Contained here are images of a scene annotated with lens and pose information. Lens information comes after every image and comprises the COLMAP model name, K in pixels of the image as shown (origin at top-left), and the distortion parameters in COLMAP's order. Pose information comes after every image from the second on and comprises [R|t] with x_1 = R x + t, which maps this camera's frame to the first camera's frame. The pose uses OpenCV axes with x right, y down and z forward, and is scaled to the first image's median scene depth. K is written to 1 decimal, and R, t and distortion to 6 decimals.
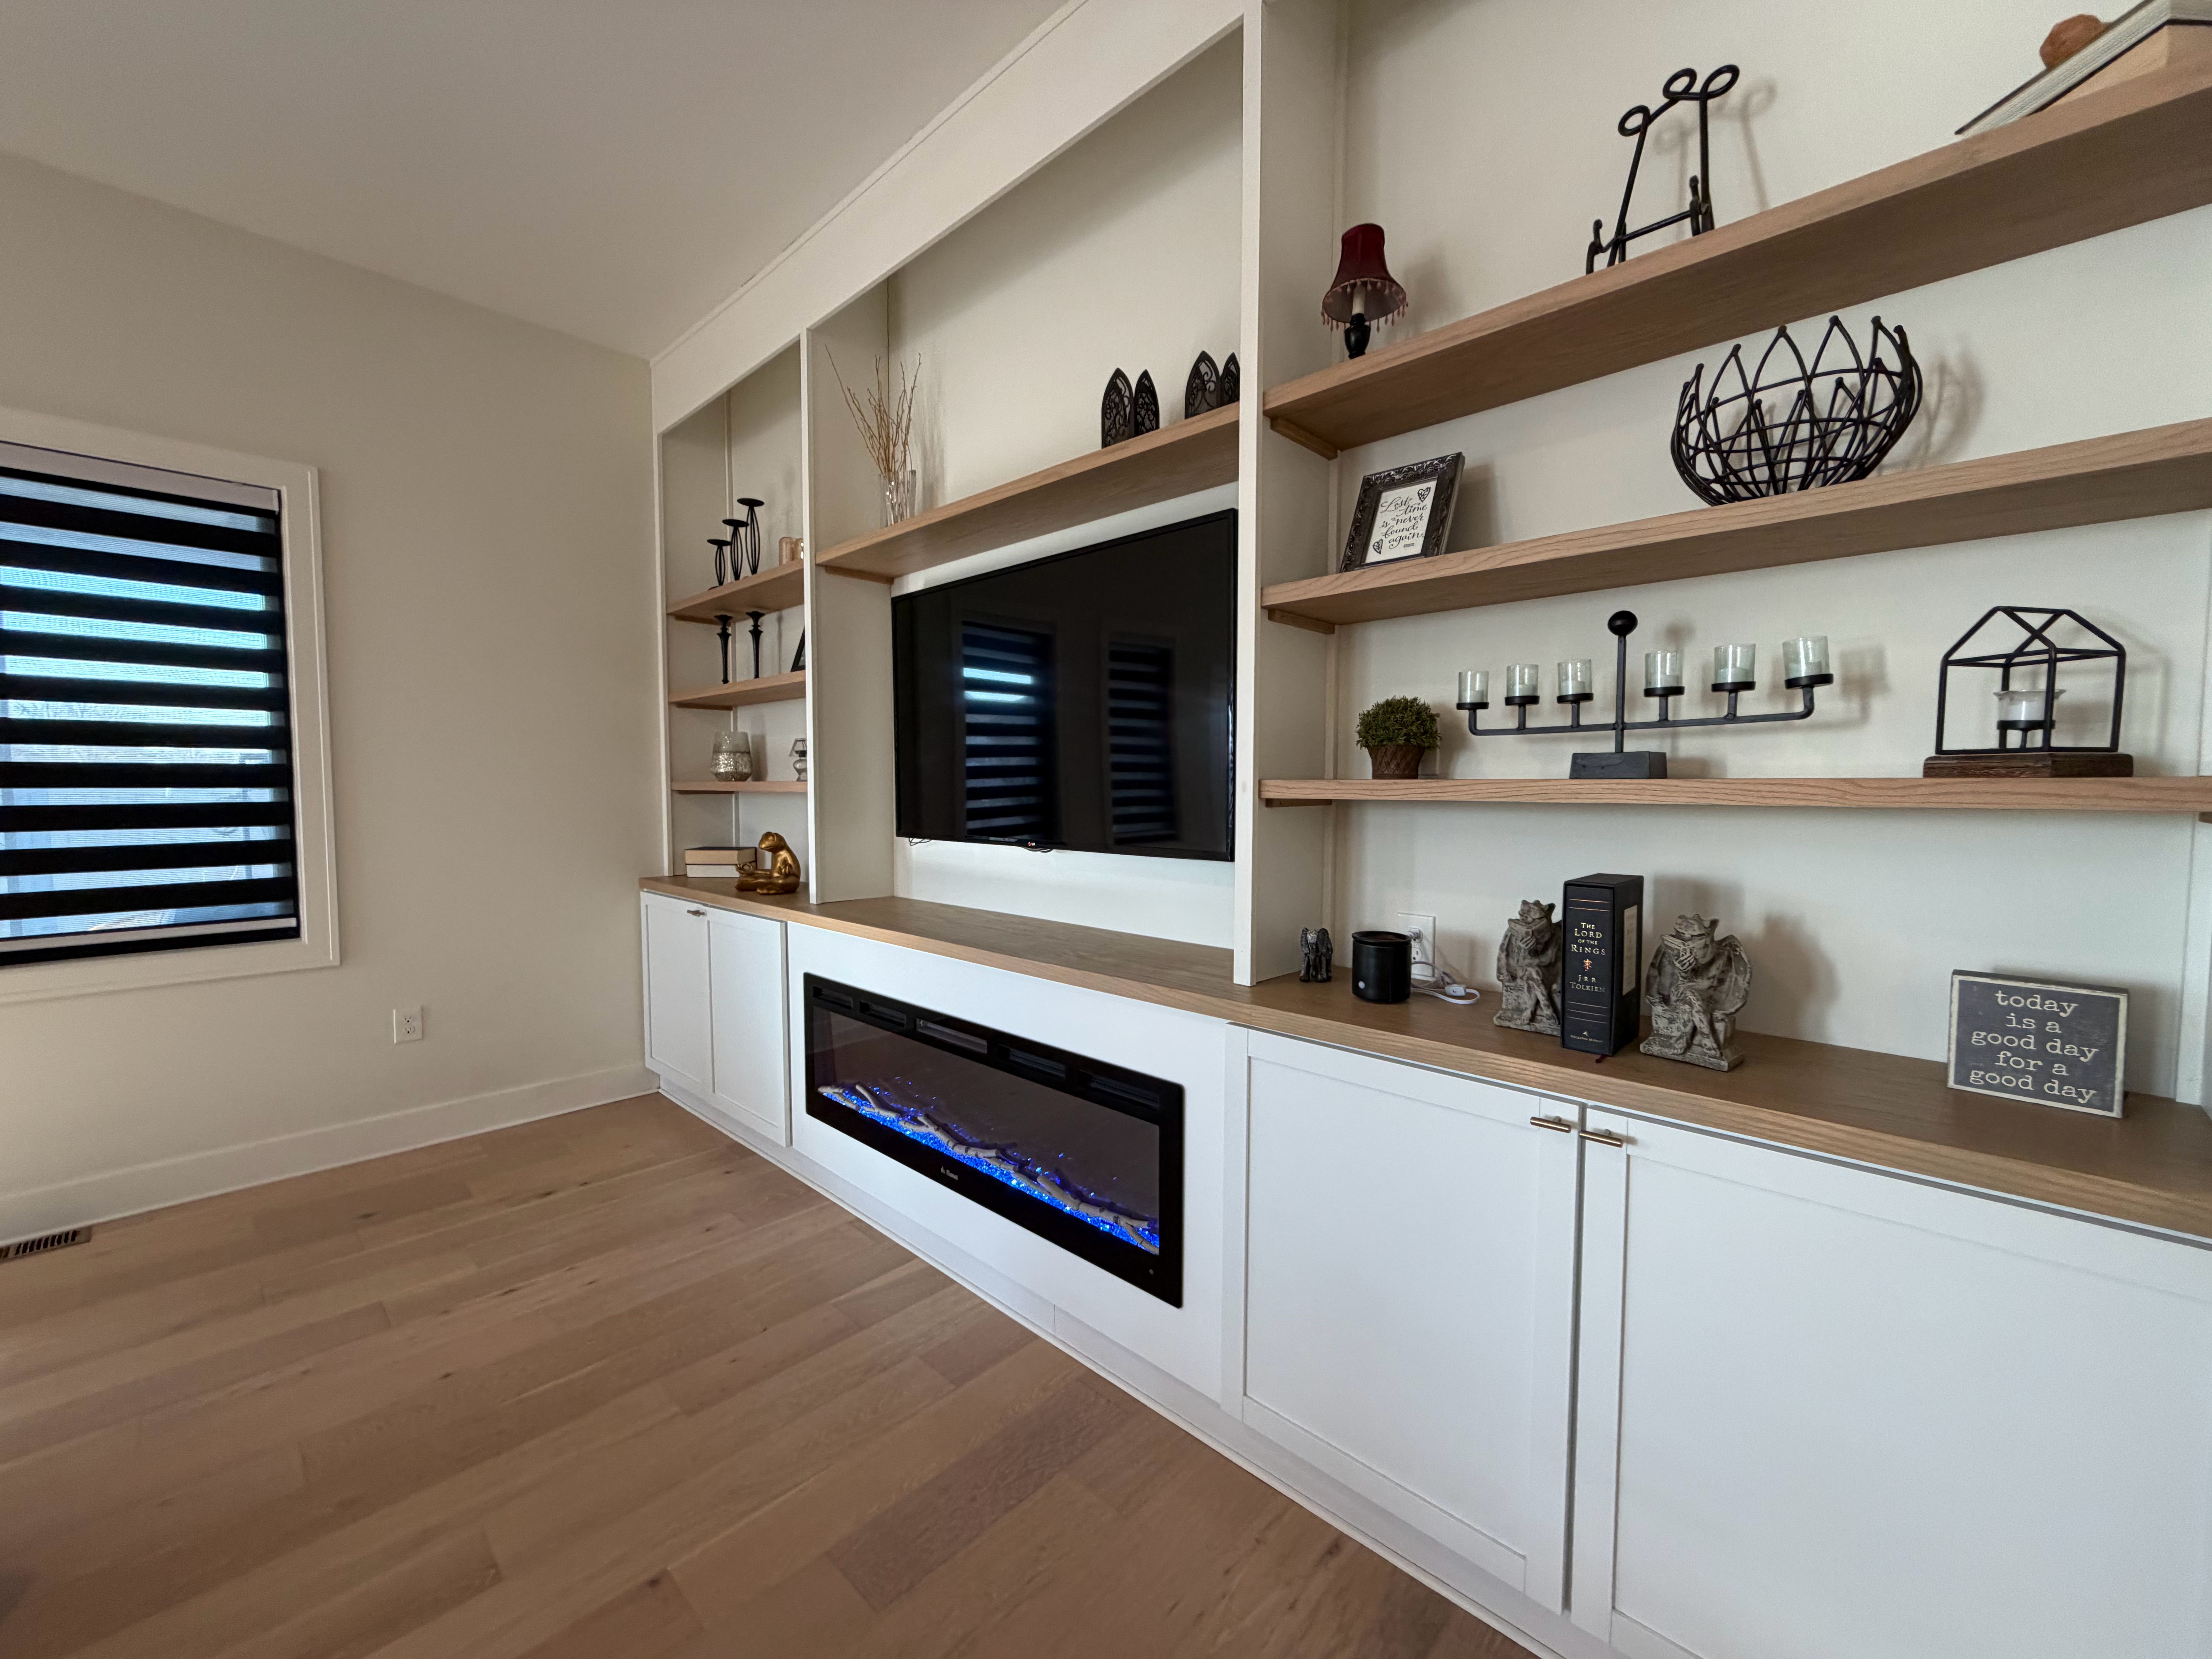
lens RADIAL K [[879.1, 0, 1107.7], [0, 879.1, 832.0], [0, 0, 1]] dist [-0.002626, 0.000980]
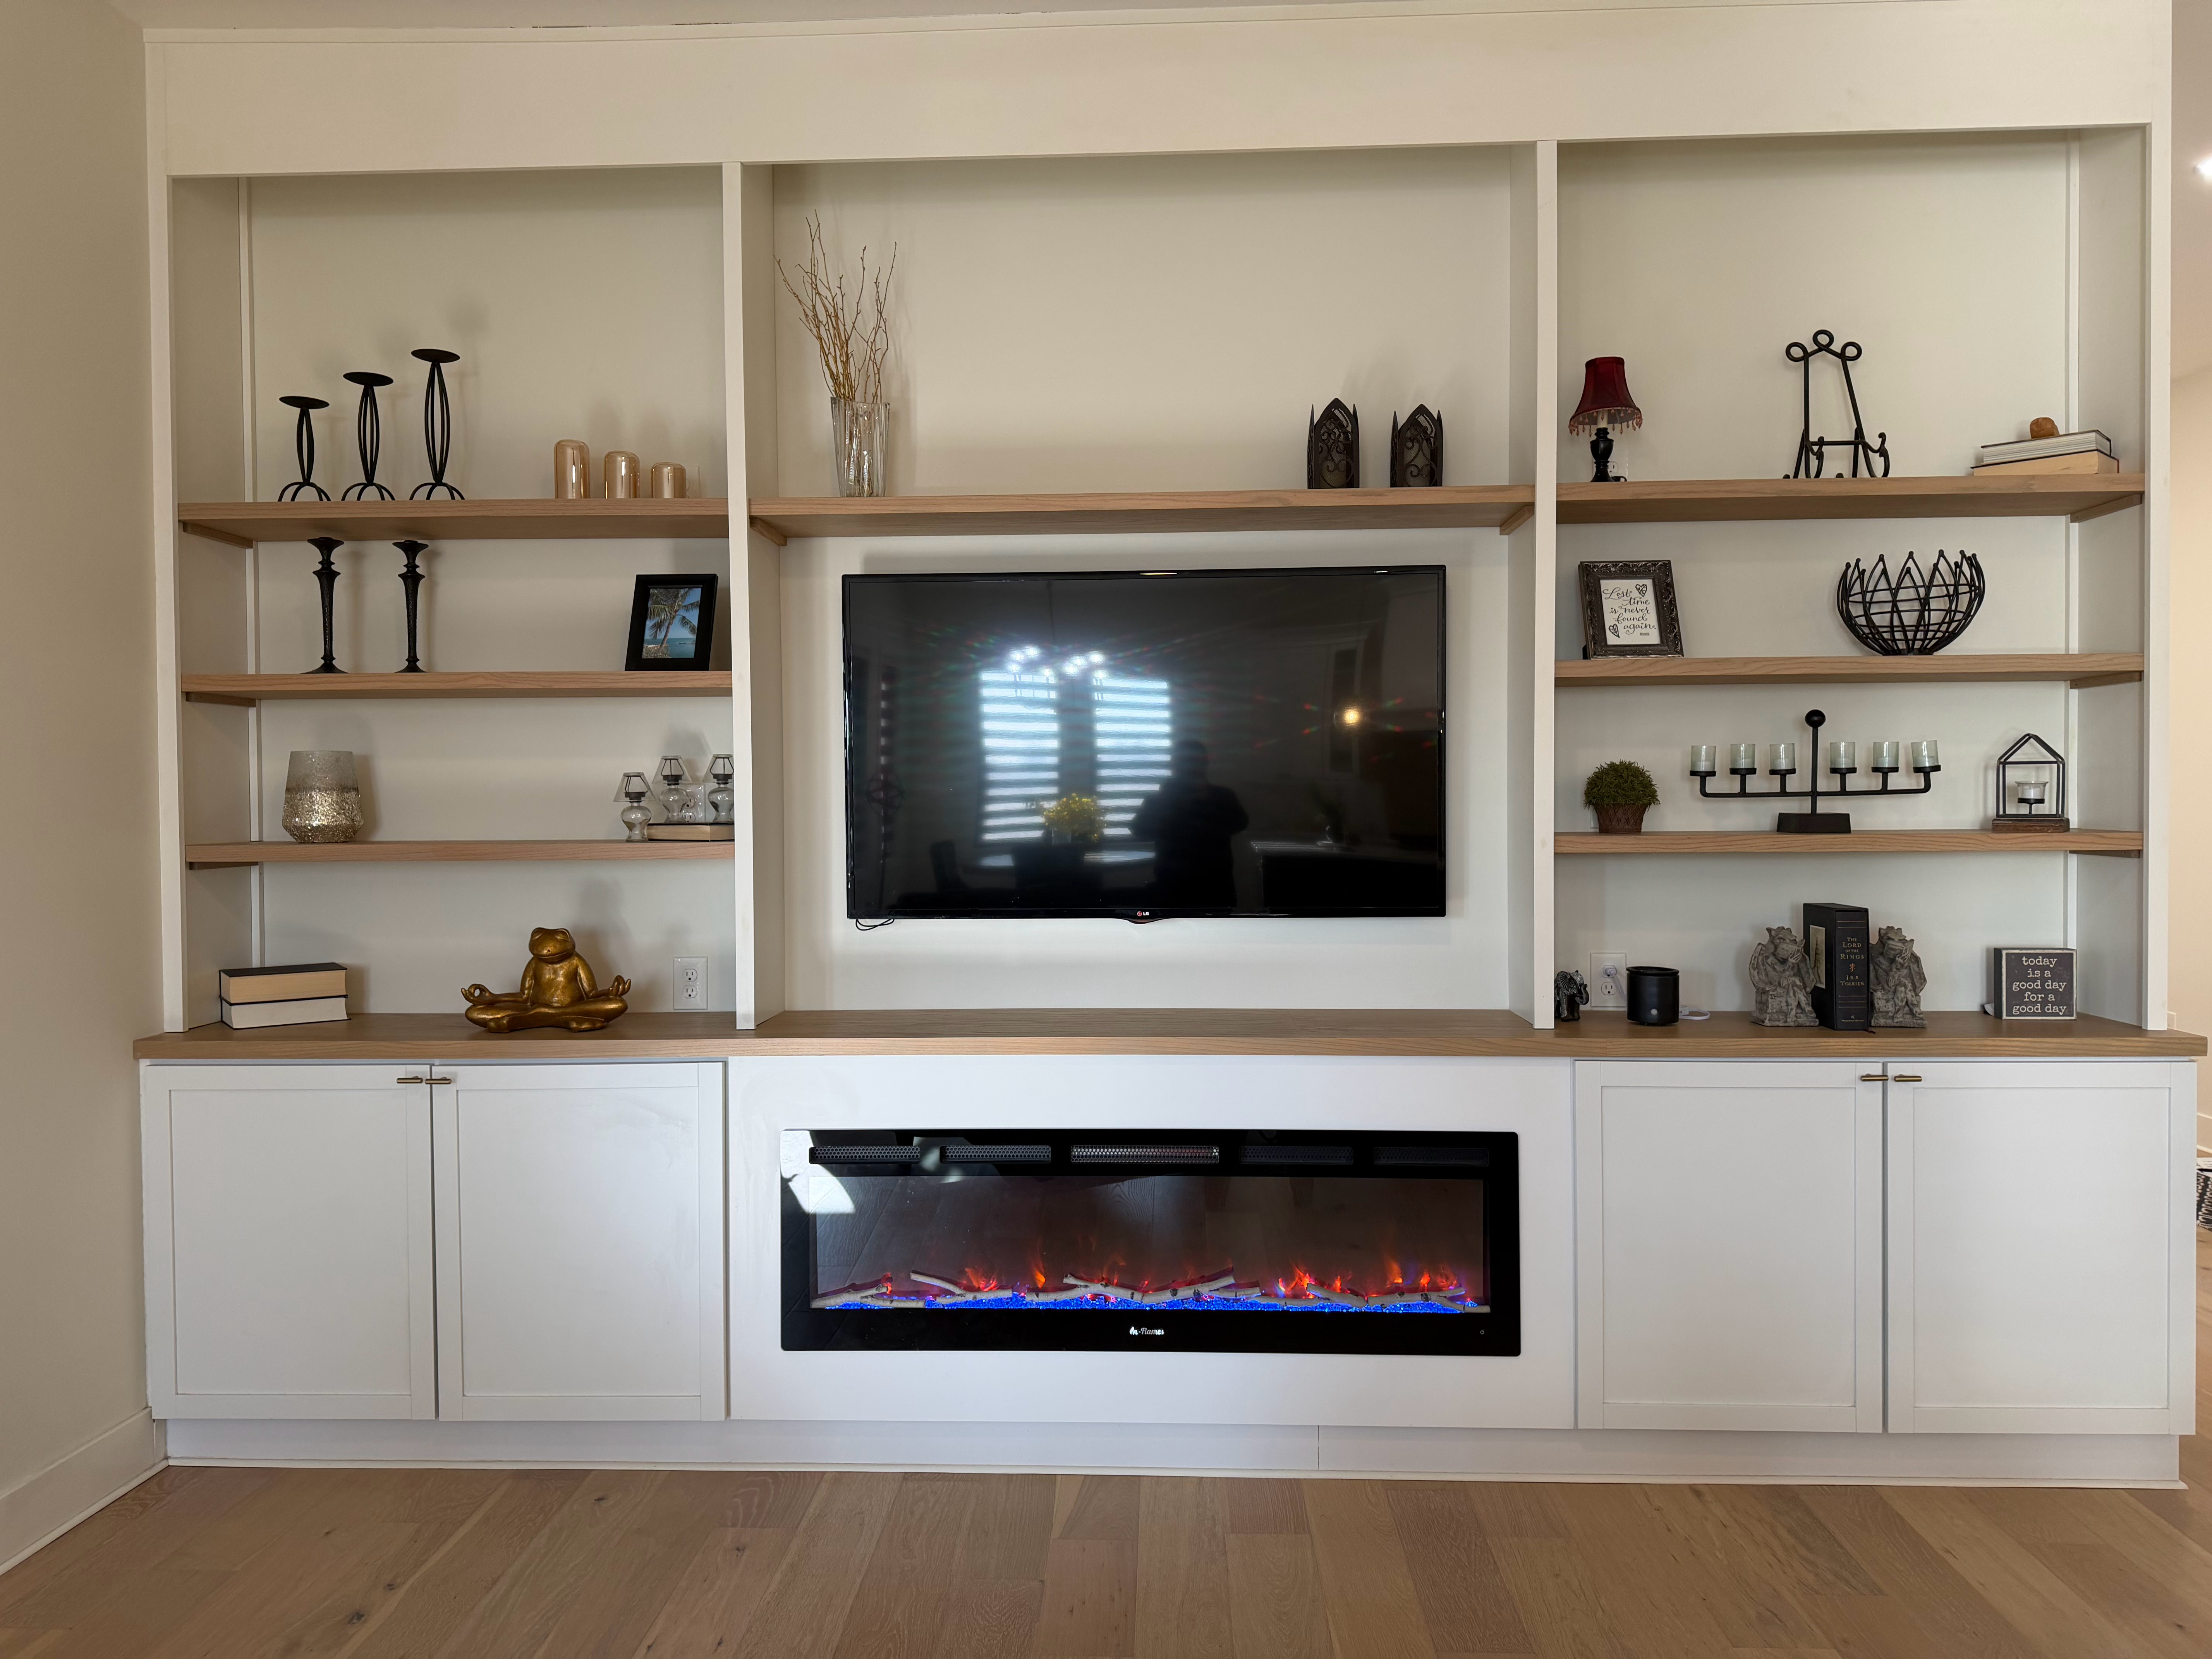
lens RADIAL K [[1555.0, 0, 1090.2], [0, 1555.0, 831.8], [0, 0, 1]] dist [0.028877, -0.027372]
pose [[0.755383, -0.021888, 0.654918, -1.568004], [0.044455, 0.998851, -0.017891, -0.057816], [-0.653774, 0.042629, 0.755488, -0.077749]]
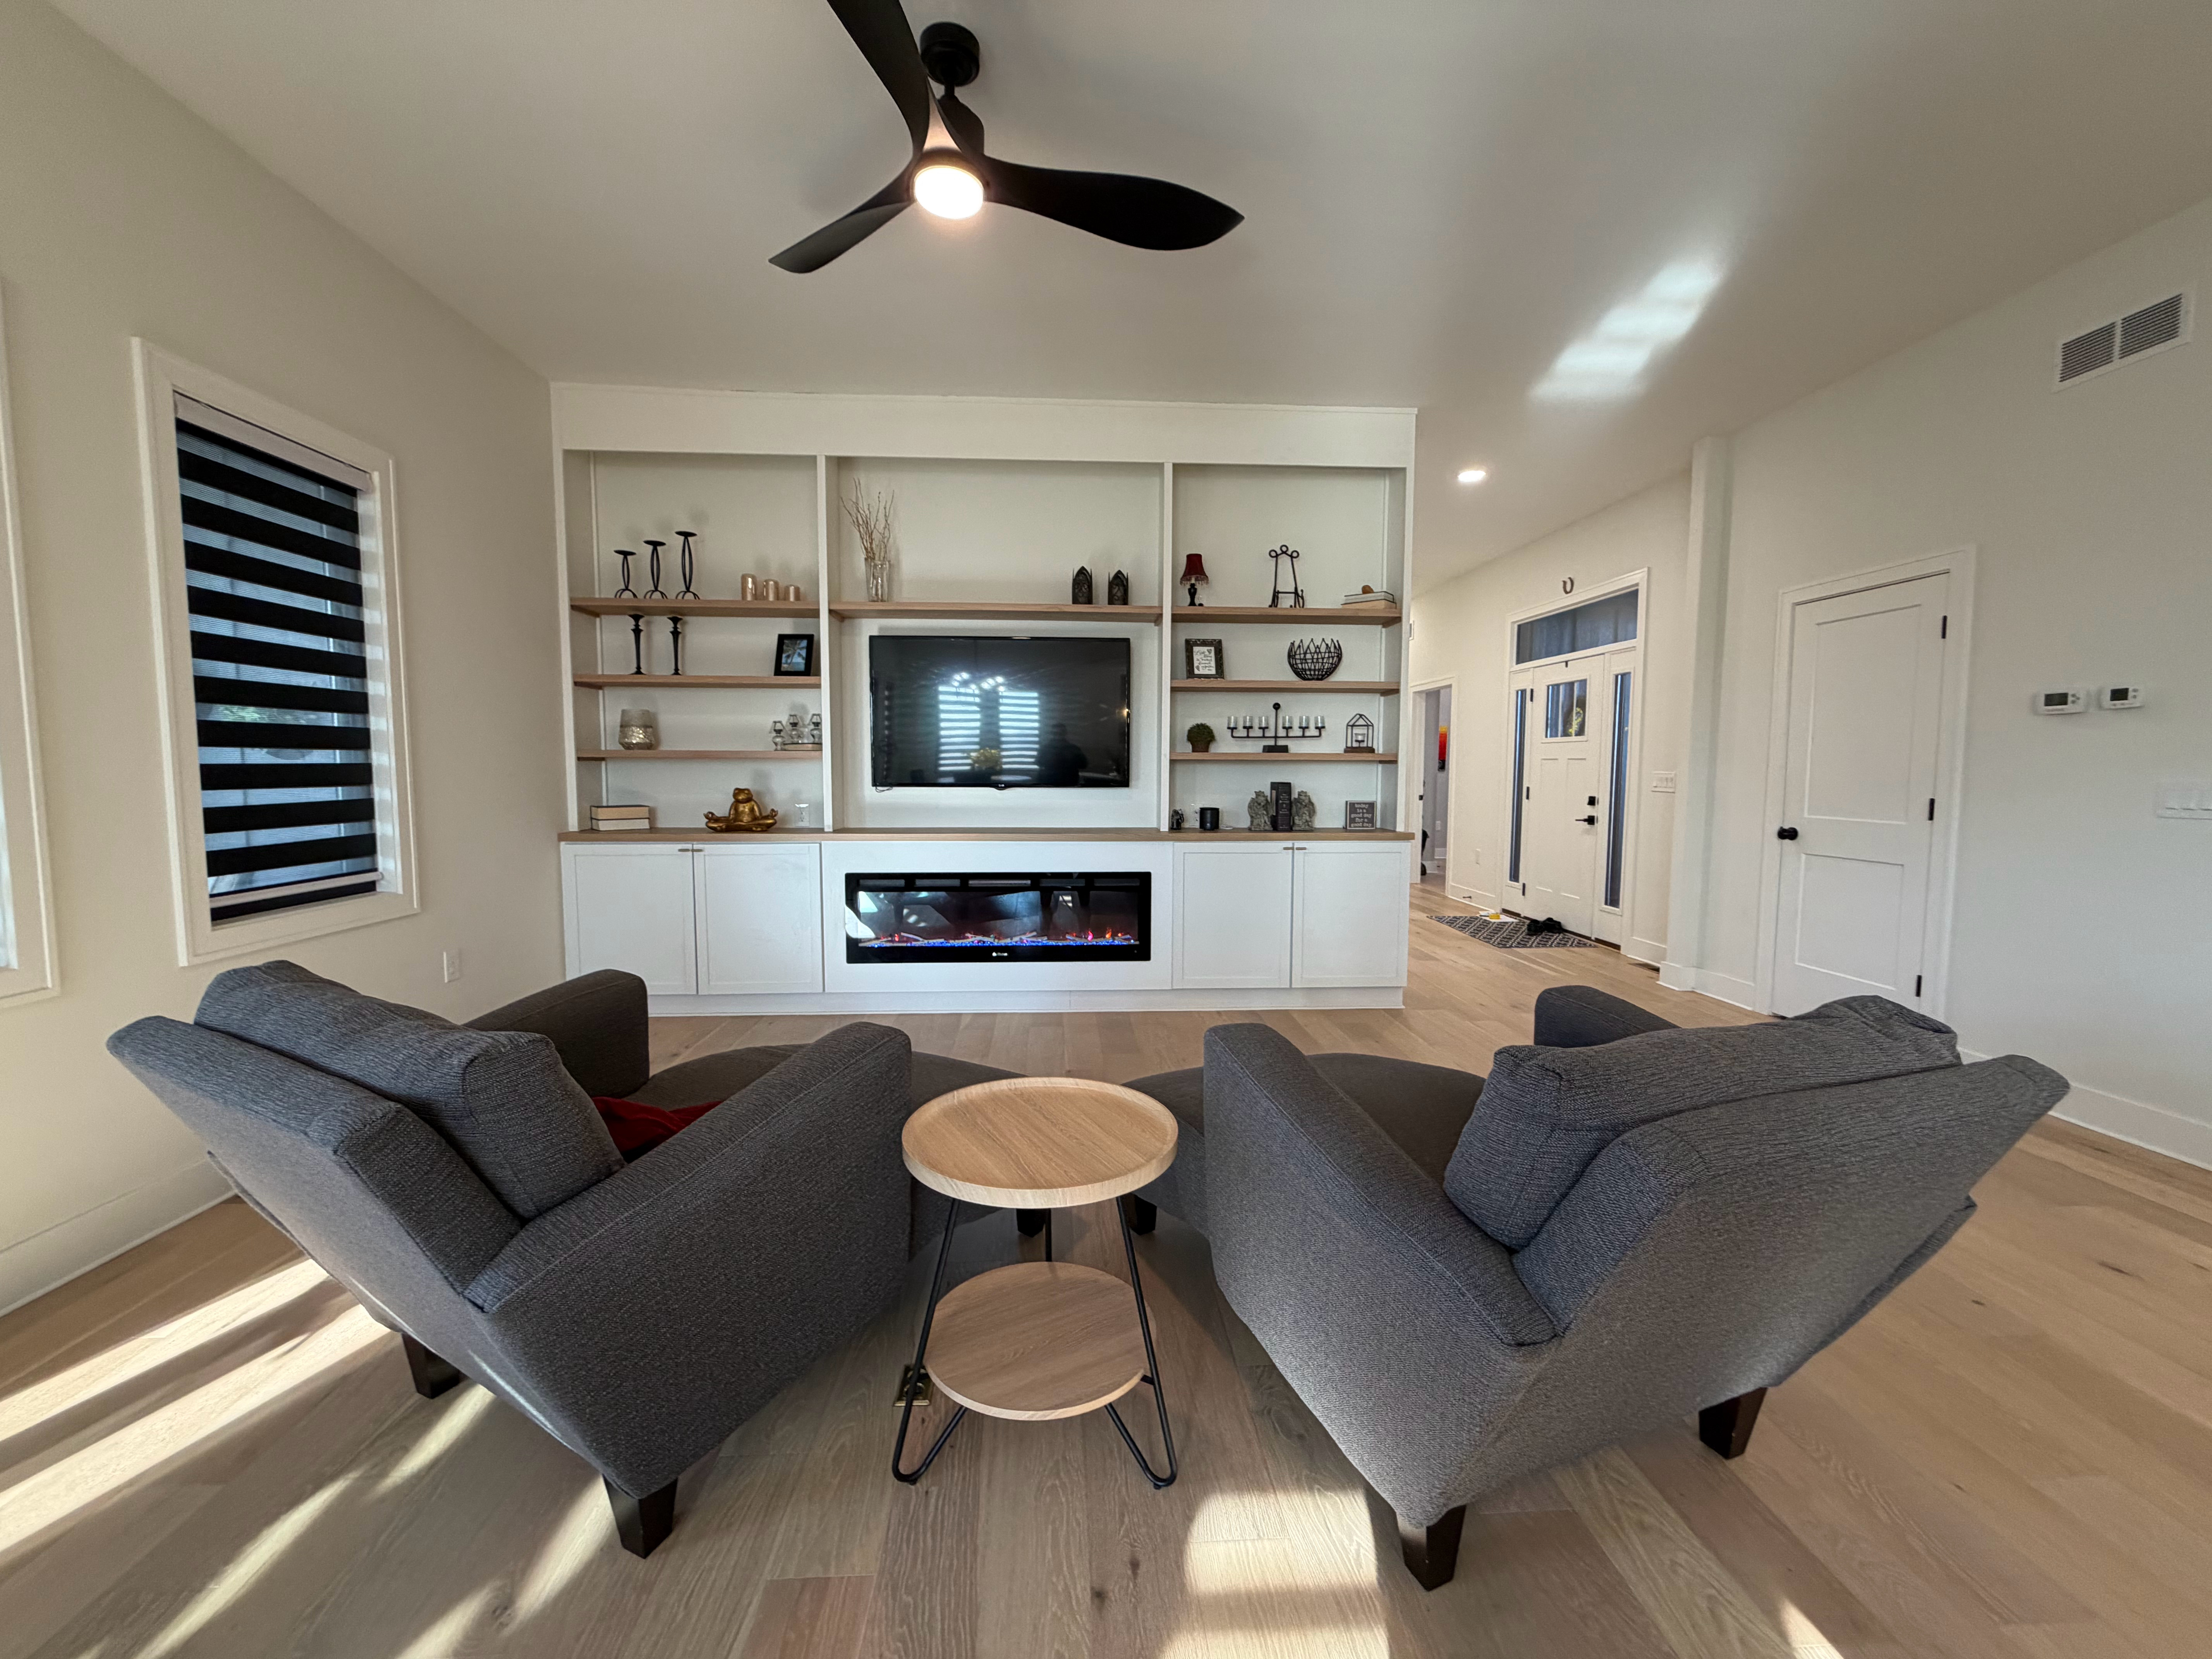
lens RADIAL K [[879.1, 0, 1098.4], [0, 879.1, 835.1], [0, 0, 1]] dist [-0.002626, 0.000980]
pose [[0.688268, -0.056511, 0.723252, -1.959635], [0.036740, 0.998397, 0.043046, 0.069224], [-0.724525, -0.003055, 0.689241, -0.685819]]
